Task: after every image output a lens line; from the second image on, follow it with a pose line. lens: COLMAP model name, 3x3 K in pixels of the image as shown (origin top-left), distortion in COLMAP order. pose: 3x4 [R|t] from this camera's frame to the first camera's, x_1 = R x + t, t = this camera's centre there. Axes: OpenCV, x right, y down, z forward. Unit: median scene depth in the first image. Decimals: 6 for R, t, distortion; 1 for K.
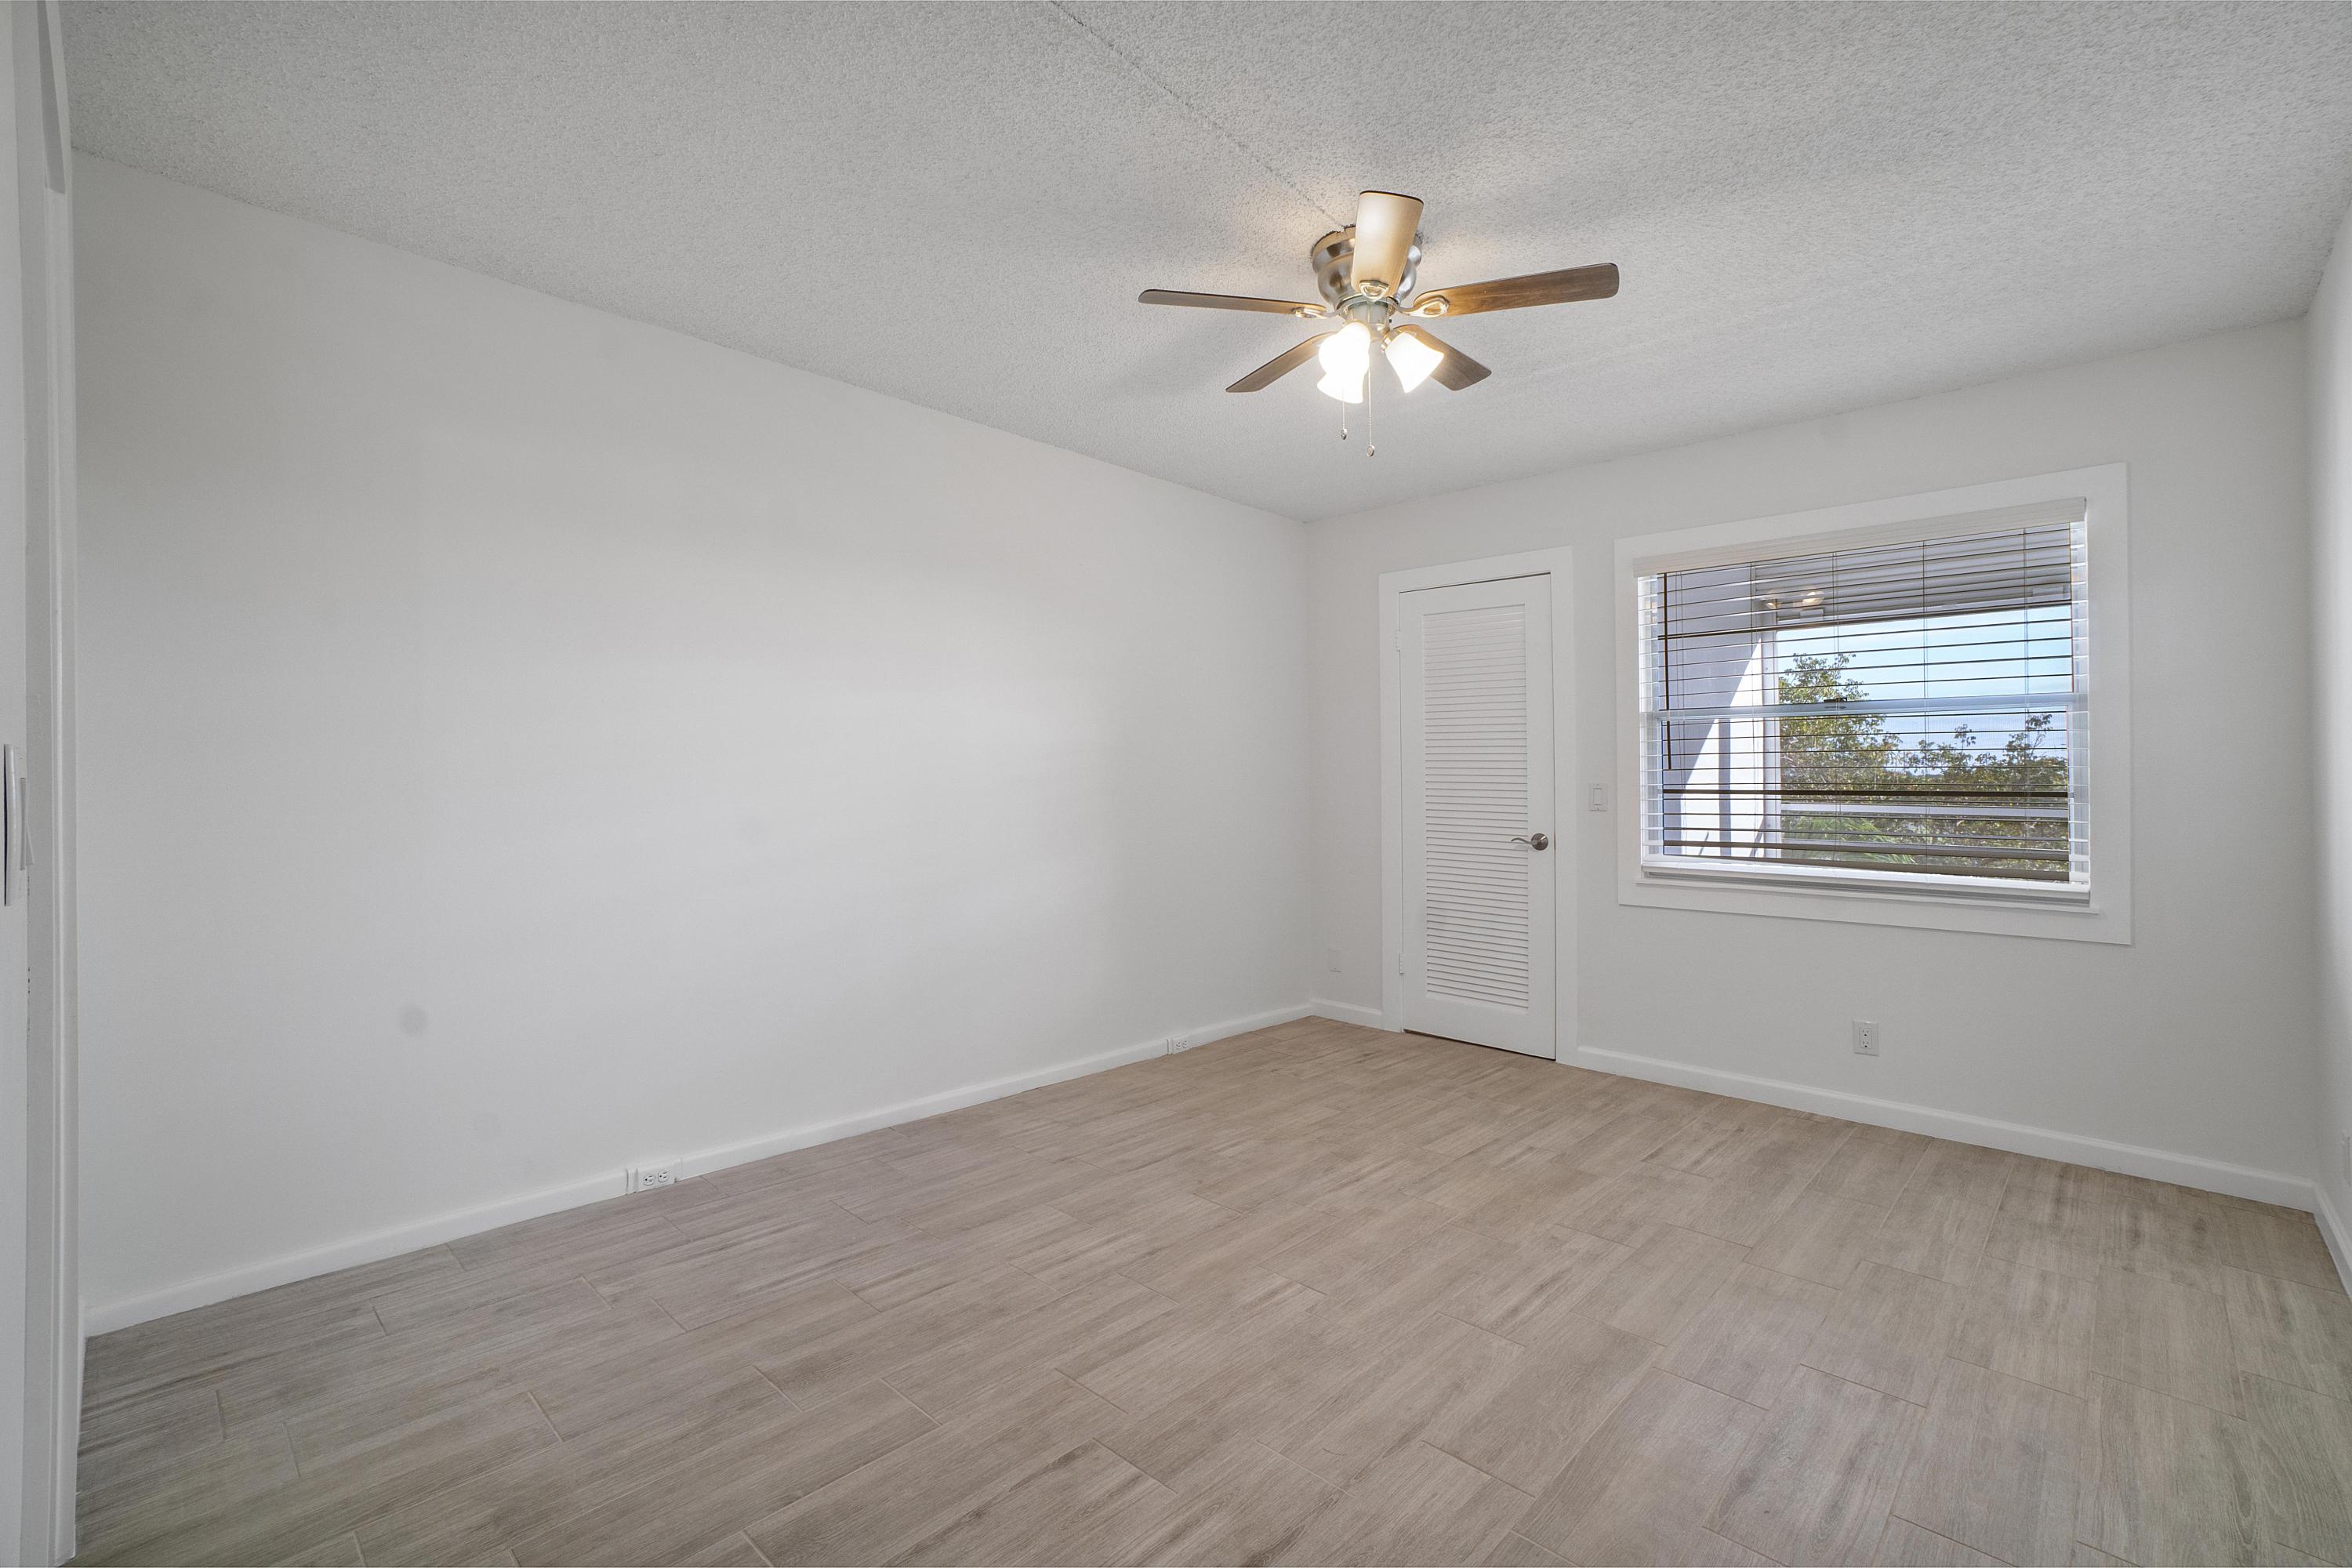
lens RADIAL K [[1016.1, 0, 1162.9], [0, 1016.1, 789.6], [0, 0, 1]] dist [-0.043194, 0.021024]
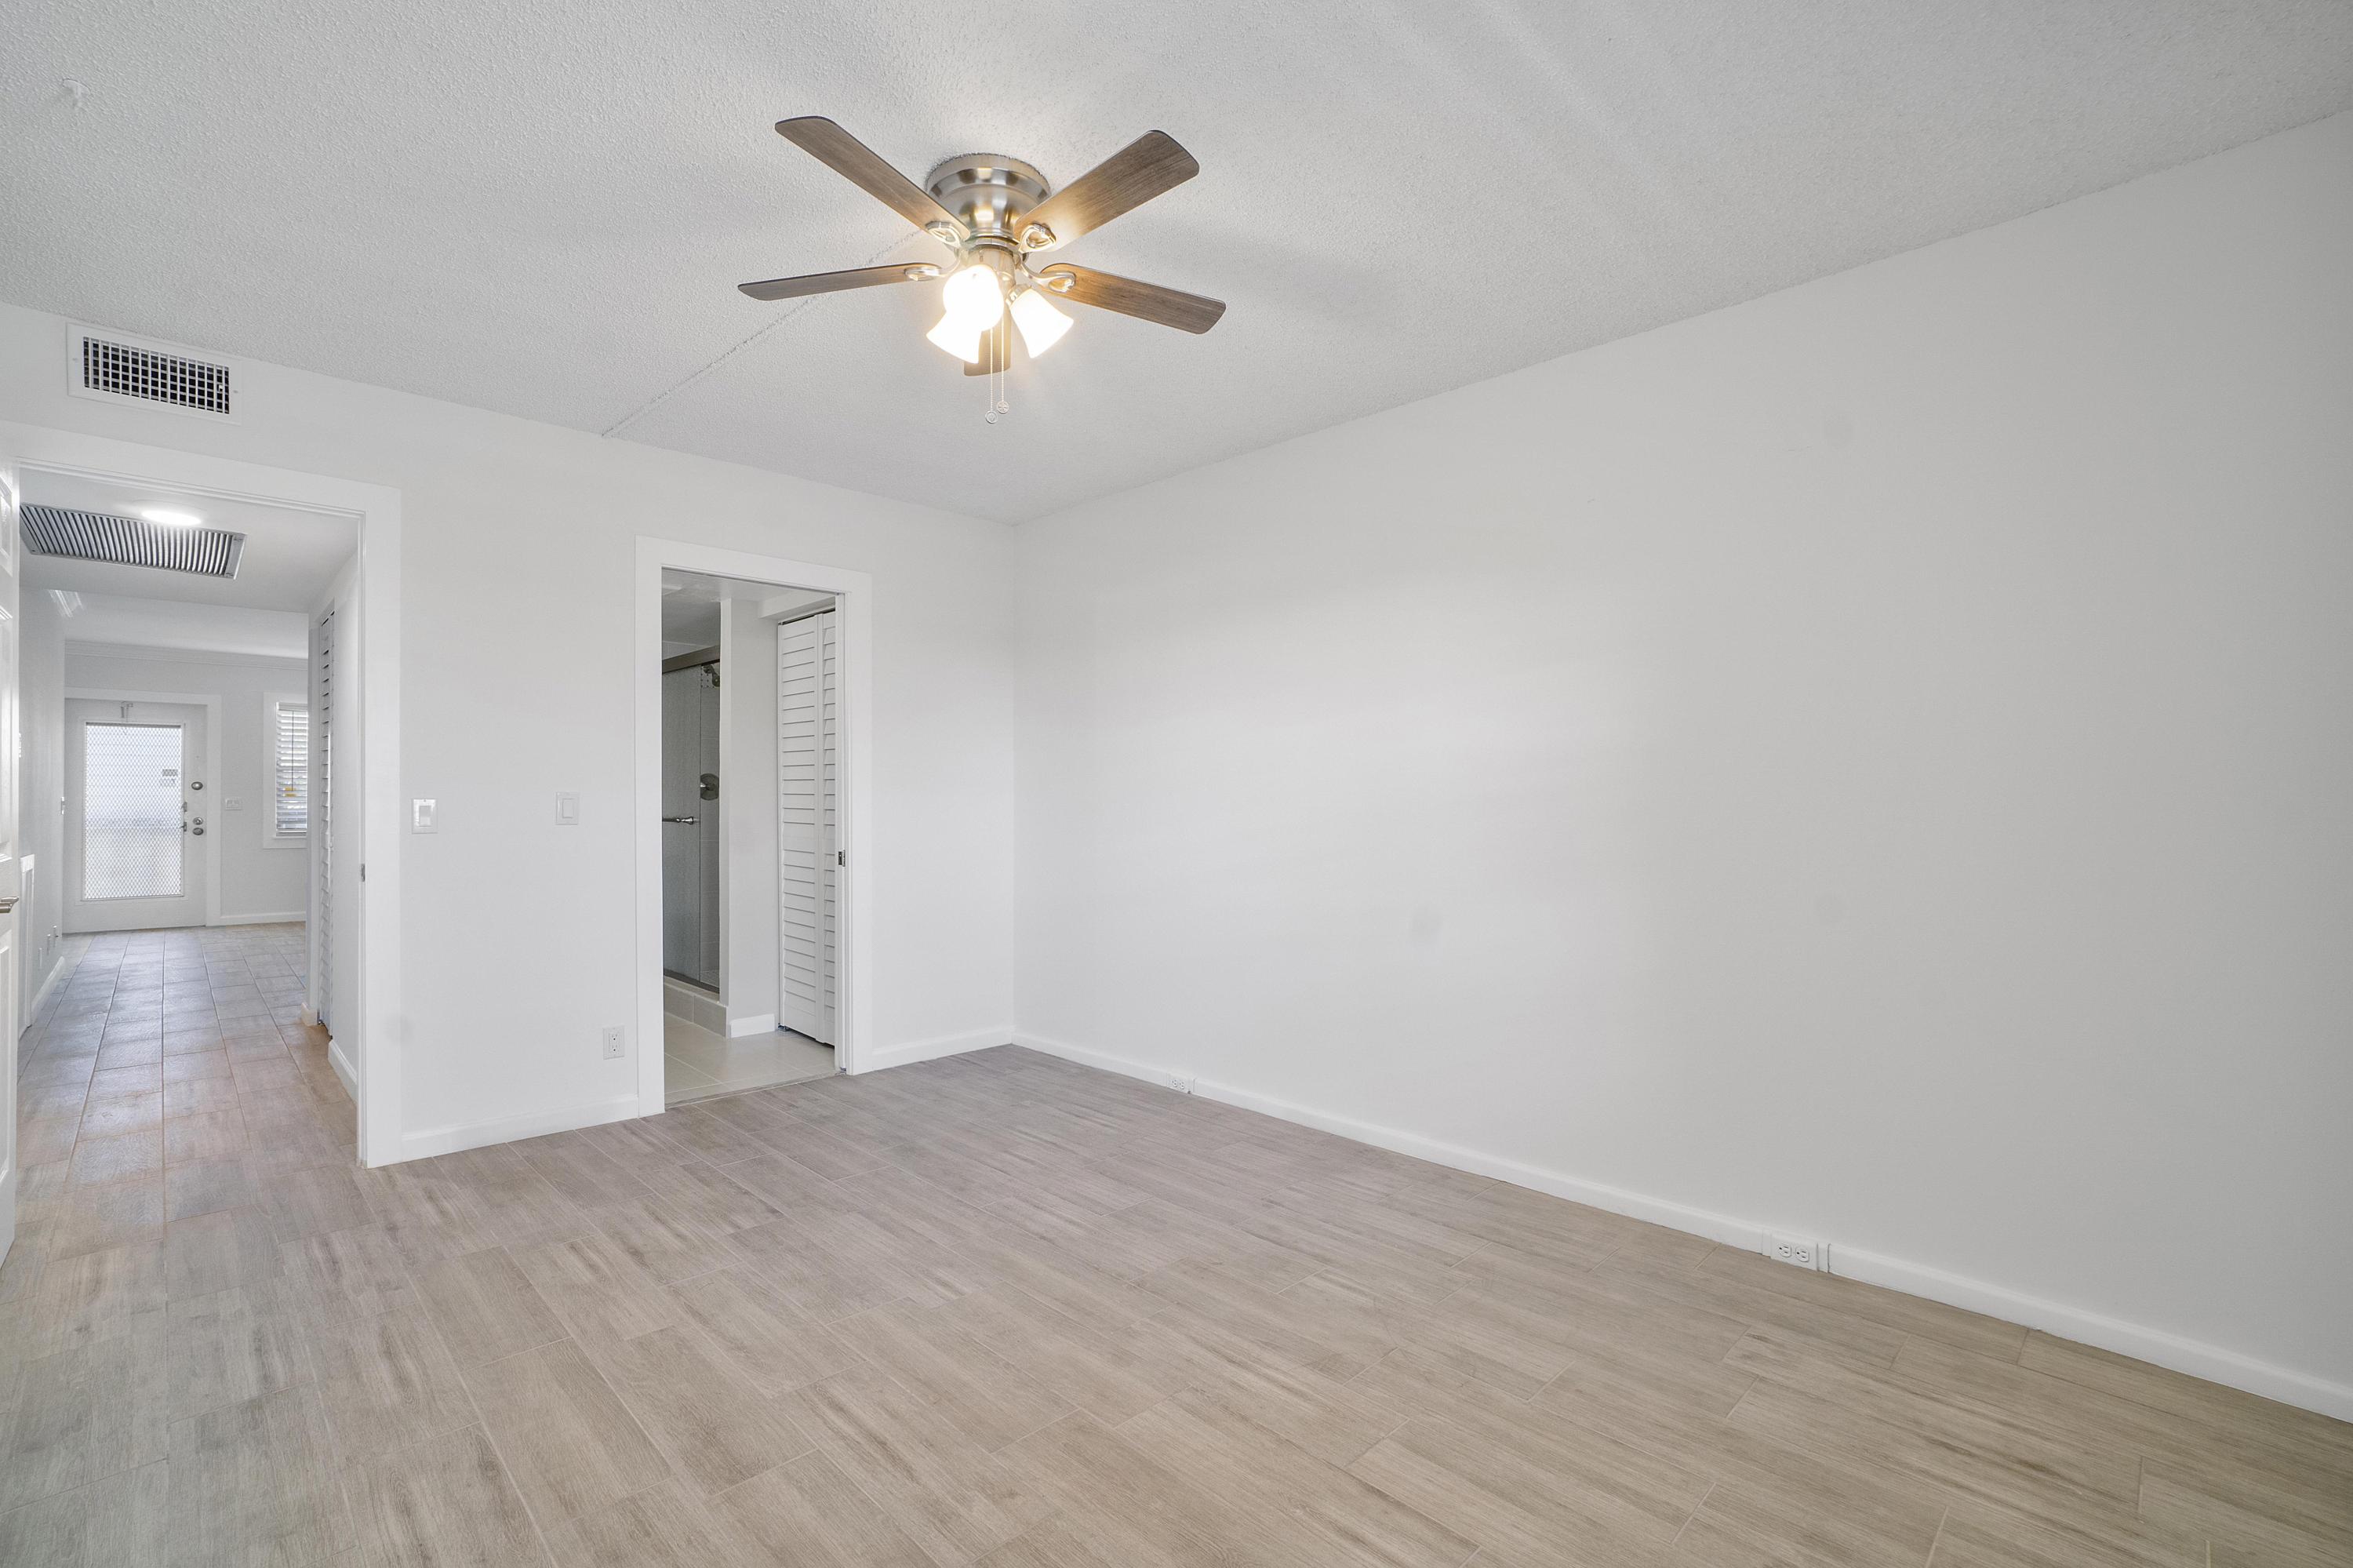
lens RADIAL K [[1016.6, 0, 1163.4], [0, 1016.6, 789.6], [0, 0, 1]] dist [-0.043194, 0.021024]
pose [[-0.002247, -0.015461, -0.999878, 1.031434], [-0.011727, 0.999812, -0.015434, -0.010124], [0.999929, 0.011691, -0.002428, 1.068373]]
